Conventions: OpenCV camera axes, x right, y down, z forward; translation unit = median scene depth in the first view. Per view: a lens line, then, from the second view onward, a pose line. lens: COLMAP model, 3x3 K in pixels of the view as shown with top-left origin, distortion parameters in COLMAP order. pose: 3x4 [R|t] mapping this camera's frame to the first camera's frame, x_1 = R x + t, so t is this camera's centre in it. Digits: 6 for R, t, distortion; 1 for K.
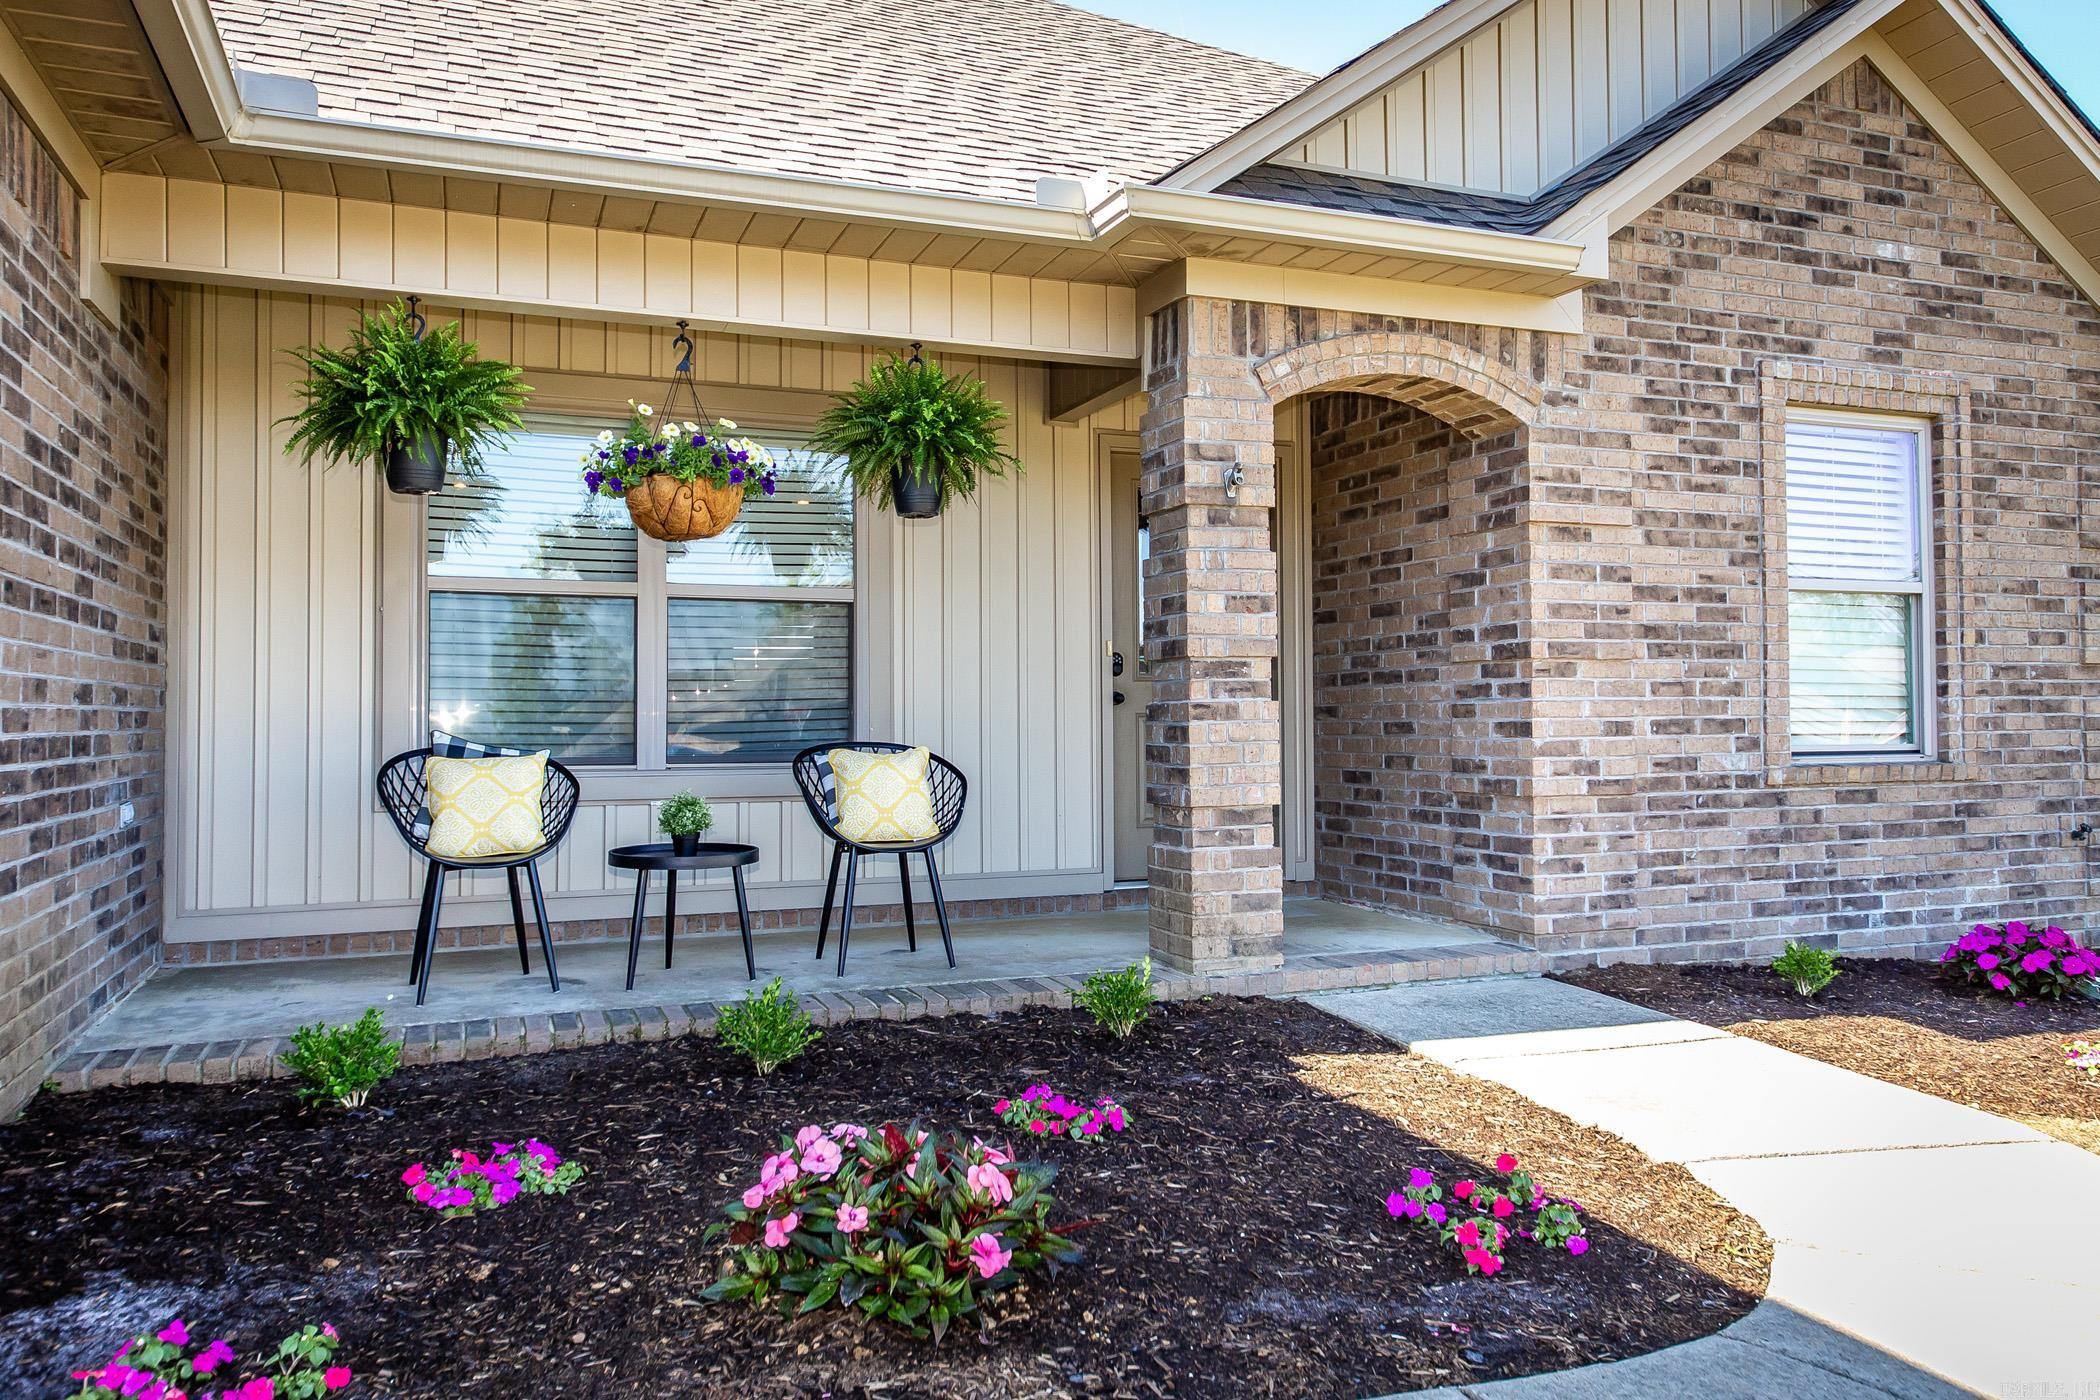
lens RADIAL K [[1499.3, 0, 1056.7], [0, 1499.3, 688.7], [0, 0, 1]] dist [0.017163, 0.005963]
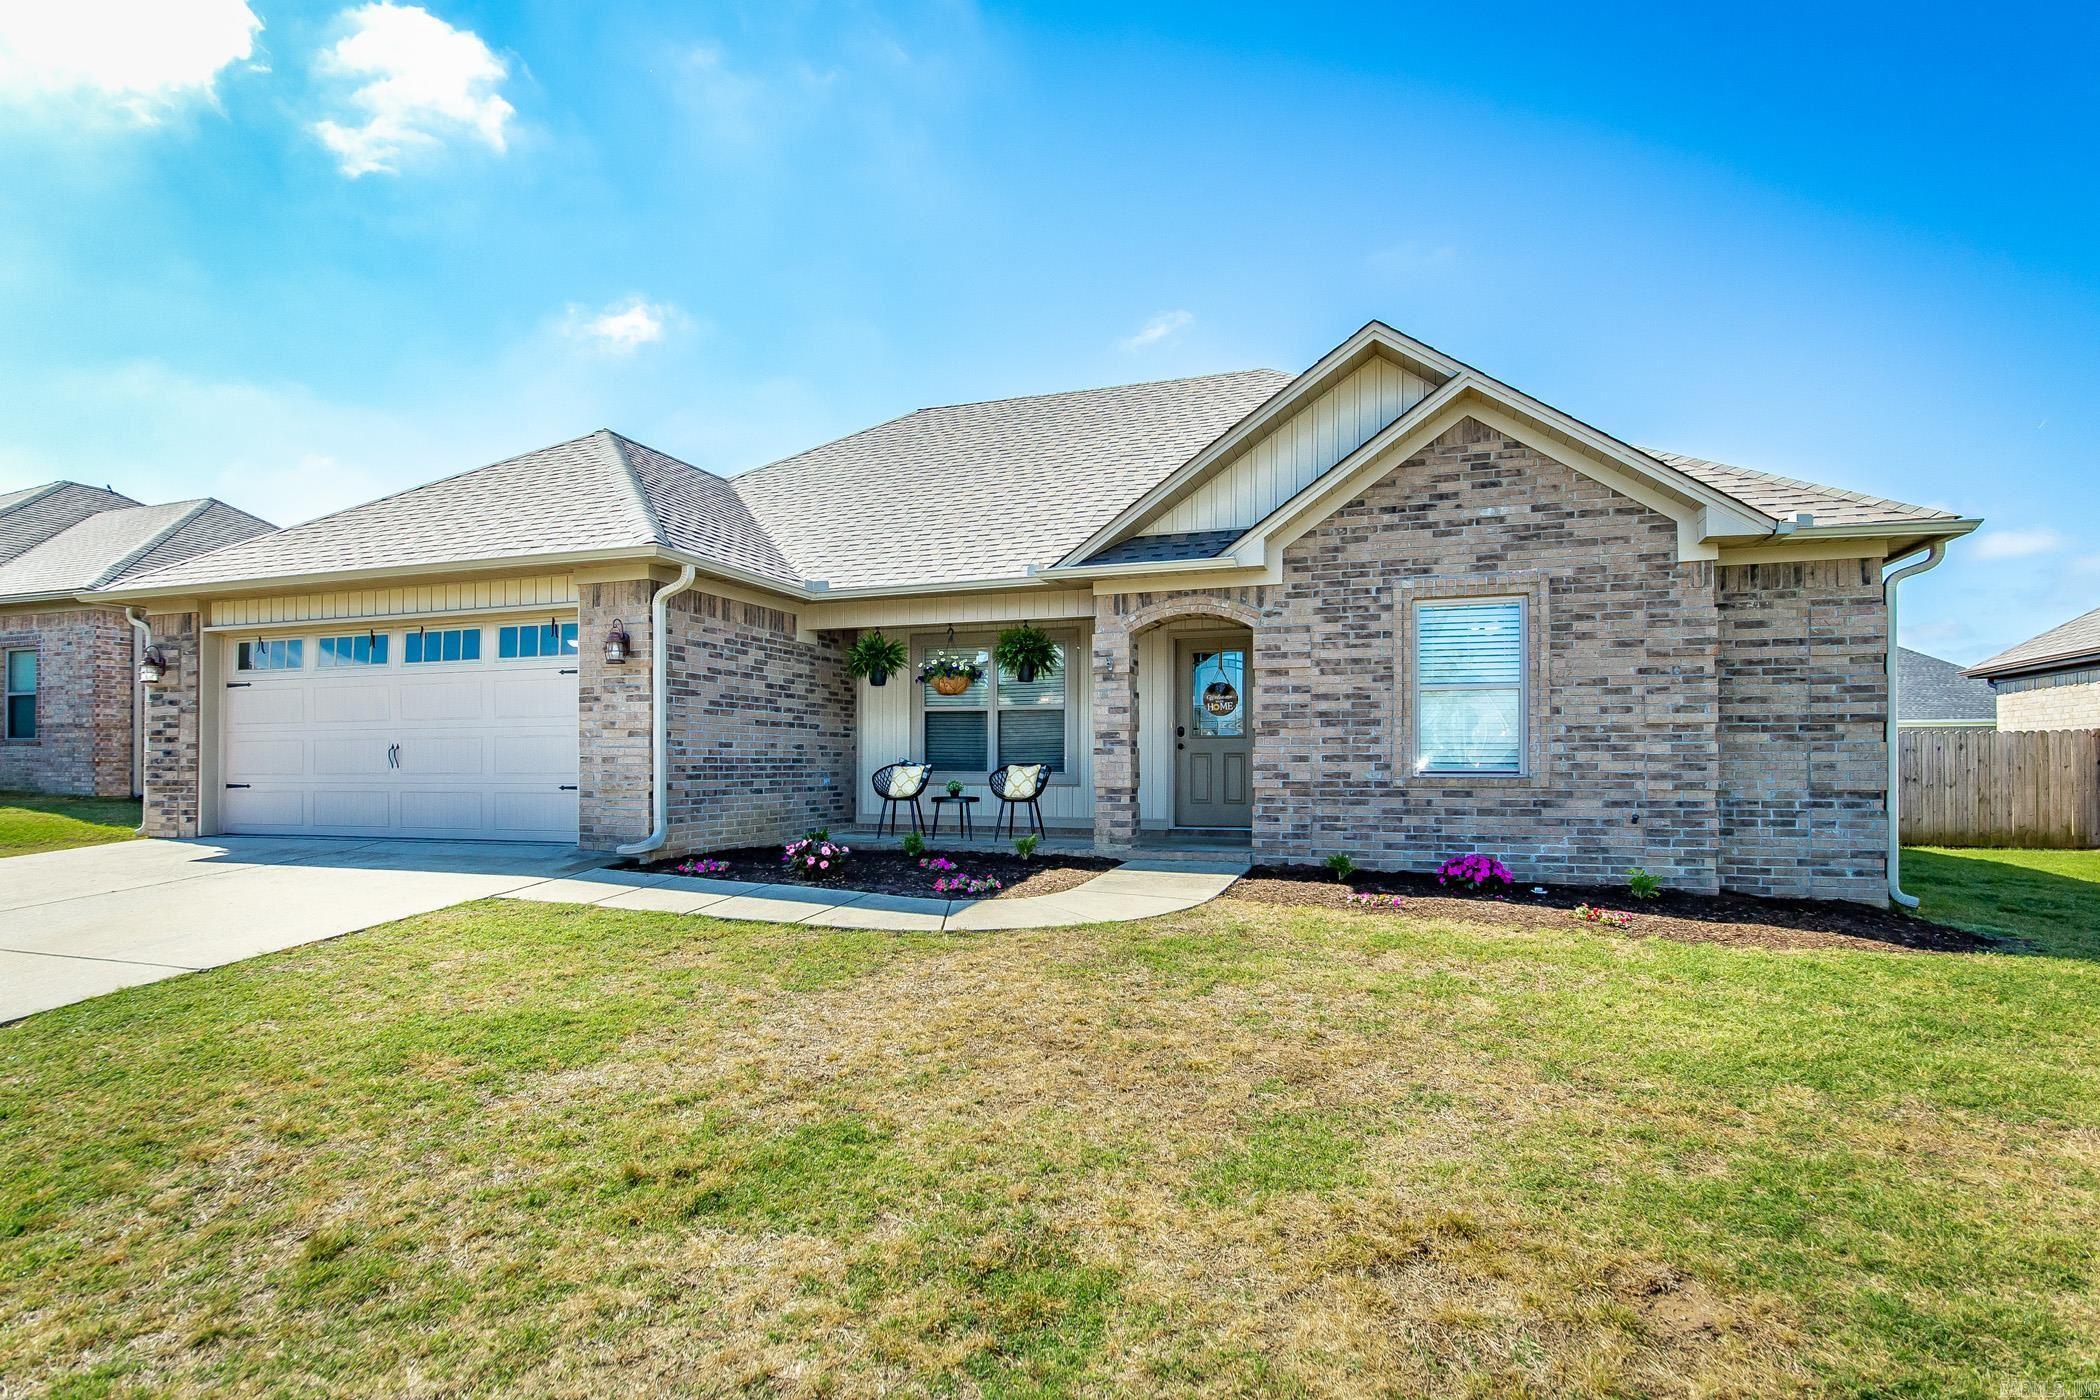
lens RADIAL K [[1095.7, 0, 1018.2], [0, 1095.7, 763.5], [0, 0, 1]] dist [-0.004622, -0.001398]
pose [[0.752936, 0.004696, -0.658077, 1.091564], [0.008491, 0.999822, 0.016850, 0.002502], [0.658039, -0.018274, 0.752762, -0.483760]]
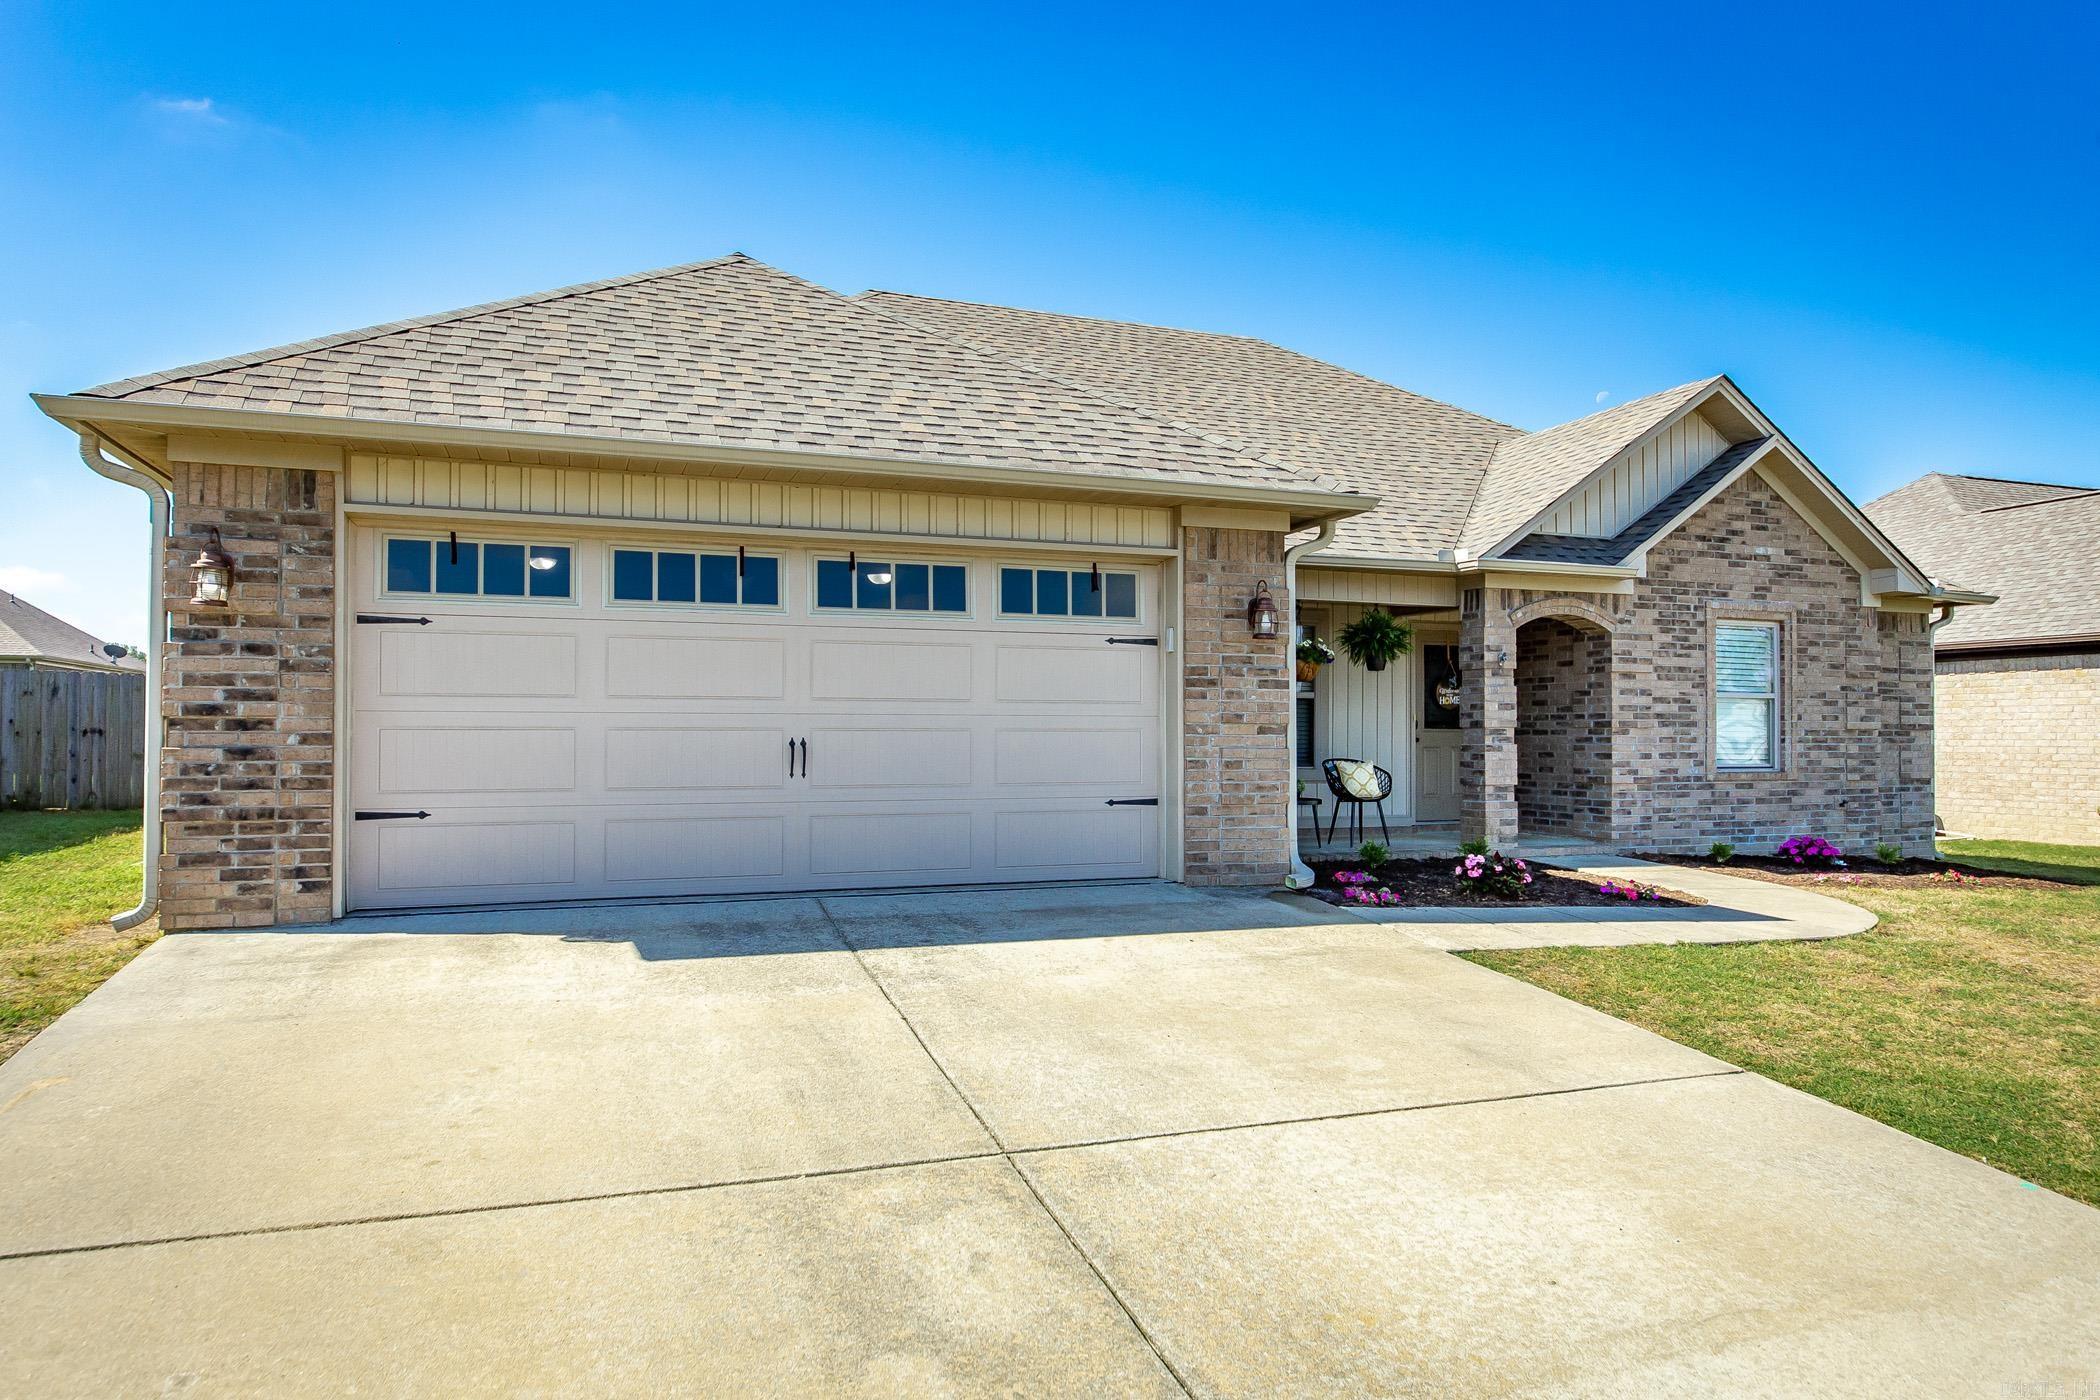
lens RADIAL K [[1312.4, 0, 1052.1], [0, 1312.4, 722.2], [0, 0, 1]] dist [-0.005338, -0.002213]
pose [[0.999775, 0.010172, -0.018608, -0.530406], [-0.009995, 0.999904, 0.009591, -0.037957], [0.018704, -0.009403, 0.999781, -1.101387]]
